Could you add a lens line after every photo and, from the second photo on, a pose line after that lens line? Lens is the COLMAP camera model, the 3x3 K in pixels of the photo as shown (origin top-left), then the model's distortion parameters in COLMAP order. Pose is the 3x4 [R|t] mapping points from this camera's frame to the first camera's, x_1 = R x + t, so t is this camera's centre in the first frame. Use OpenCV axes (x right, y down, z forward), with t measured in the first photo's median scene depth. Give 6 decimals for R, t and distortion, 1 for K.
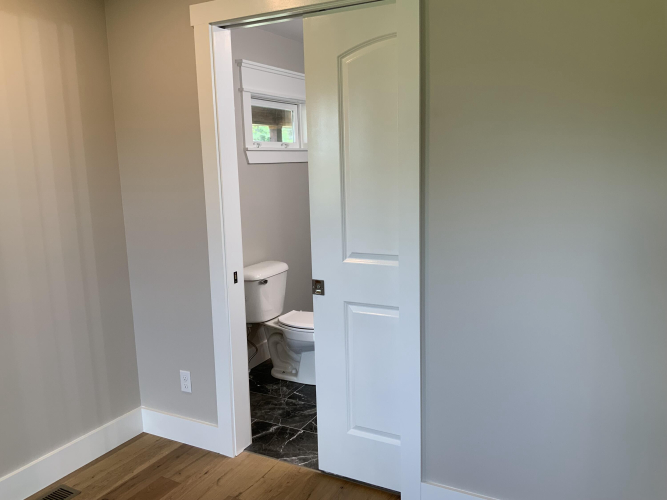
lens RADIAL K [[550.0, 0, 333.5], [0, 550.0, 250.0], [0, 0, 1]] dist [0.084743, -0.179415]
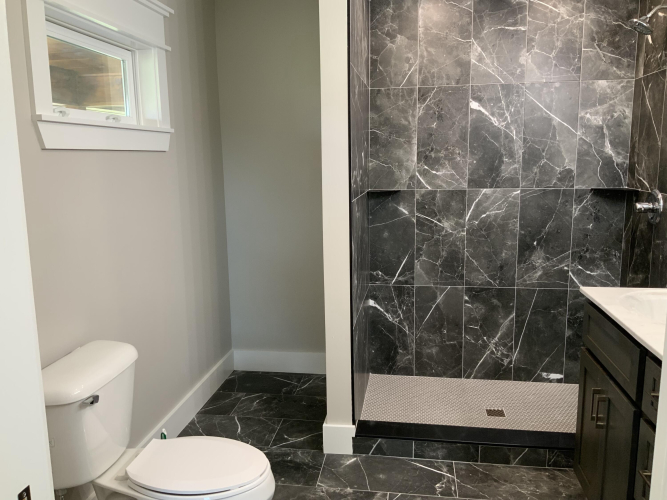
lens RADIAL K [[550.0, 0, 333.5], [0, 550.0, 250.0], [0, 0, 1]] dist [0.084743, -0.179415]
pose [[0.943175, -0.034612, 0.330488, -0.077734], [0.031905, 0.999398, 0.013612, -0.065536], [-0.330760, -0.002294, 0.943712, 0.452827]]
